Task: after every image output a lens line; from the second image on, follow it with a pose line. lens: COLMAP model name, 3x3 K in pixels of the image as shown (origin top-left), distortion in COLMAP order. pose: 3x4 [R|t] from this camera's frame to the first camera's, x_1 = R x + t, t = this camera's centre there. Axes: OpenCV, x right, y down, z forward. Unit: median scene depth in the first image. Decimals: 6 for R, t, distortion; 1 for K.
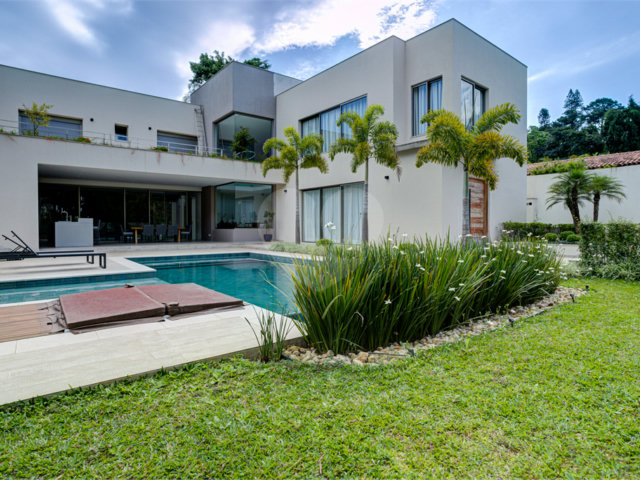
lens RADIAL K [[344.2, 0, 320.0], [0, 344.2, 240.0], [0, 0, 1]] dist [-0.033181, 0.000105]
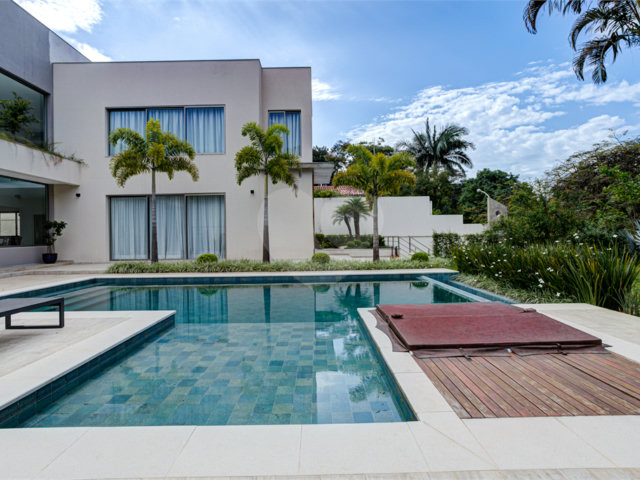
lens RADIAL K [[344.2, 0, 320.0], [0, 344.2, 240.0], [0, 0, 1]] dist [-0.033181, 0.000105]
pose [[0.641133, -0.017541, 0.767230, -0.416618], [0.046392, 0.998796, -0.015933, -0.009921], [-0.766027, 0.045809, 0.641175, 0.166704]]
